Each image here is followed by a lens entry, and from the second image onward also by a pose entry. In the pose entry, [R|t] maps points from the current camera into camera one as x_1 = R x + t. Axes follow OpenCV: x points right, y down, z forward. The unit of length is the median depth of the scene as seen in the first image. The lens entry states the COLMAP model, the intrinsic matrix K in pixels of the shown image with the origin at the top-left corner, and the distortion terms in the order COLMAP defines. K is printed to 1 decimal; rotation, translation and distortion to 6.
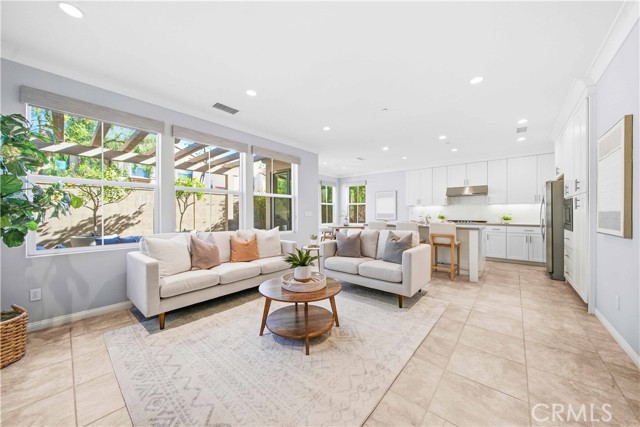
lens RADIAL K [[226.6, 0, 317.3], [0, 226.6, 212.2], [0, 0, 1]] dist [-0.000537, -0.000136]
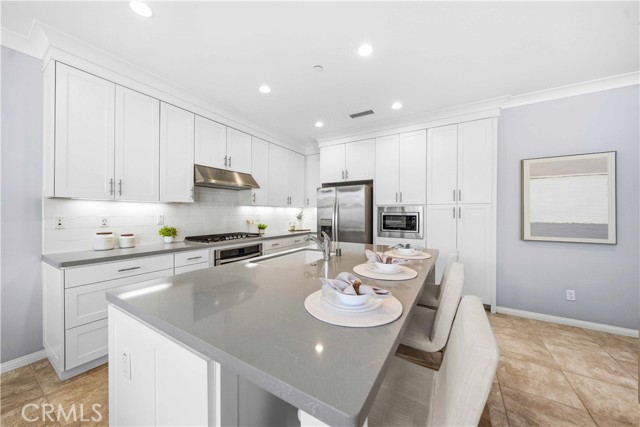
lens RADIAL K [[226.2, 0, 317.6], [0, 226.2, 214.4], [0, 0, 1]] dist [-0.000851, -0.000123]
pose [[-0.166587, -0.007984, 0.985994, 0.117418], [-0.009472, 0.999934, 0.006497, -0.017551], [-0.985981, -0.008257, -0.166652, 0.945783]]
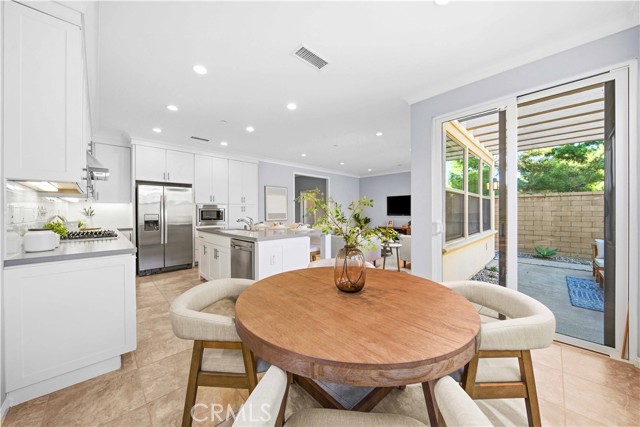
lens RADIAL K [[226.2, 0, 317.6], [0, 226.2, 214.4], [0, 0, 1]] dist [-0.000851, -0.000123]
pose [[-0.996162, 0.004455, 0.087420, 0.175494], [0.004803, 0.999981, 0.003767, 0.001400], [-0.087402, 0.004173, -0.996164, 1.515452]]
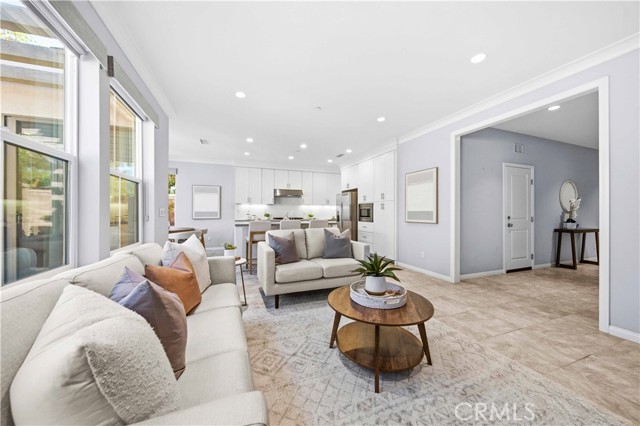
lens RADIAL K [[226.6, 0, 317.3], [0, 226.6, 211.7], [0, 0, 1]] dist [-0.000537, -0.000136]
pose [[0.473802, 0.002549, 0.880628, -0.351819], [-0.007989, 0.999967, 0.001404, 0.002164], [-0.880595, -0.007700, 0.473807, 0.316495]]
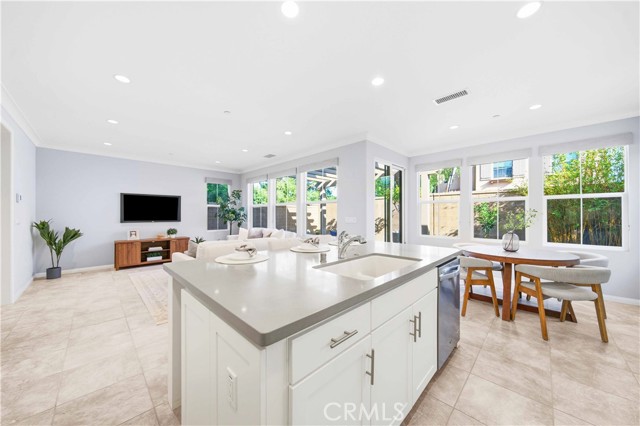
lens RADIAL K [[226.2, 0, 317.6], [0, 226.2, 213.9], [0, 0, 1]] dist [-0.000851, -0.000123]
pose [[-0.070917, -0.003136, -0.997477, 0.732331], [0.008061, 0.999961, -0.003717, -0.011366], [0.997450, -0.008304, -0.070888, 0.870386]]
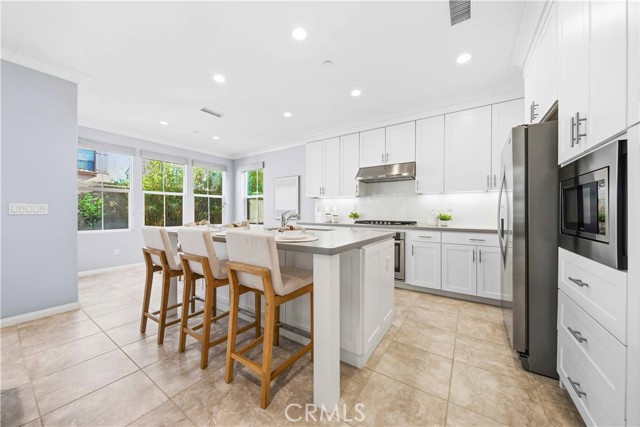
lens RADIAL K [[226.2, 0, 317.6], [0, 226.2, 214.4], [0, 0, 1]] dist [-0.000851, -0.000123]
pose [[0.992466, 0.000259, 0.122524, 0.433688], [-0.002127, 0.999883, 0.015120, 0.010416], [-0.122505, -0.015267, 0.992350, 0.454642]]
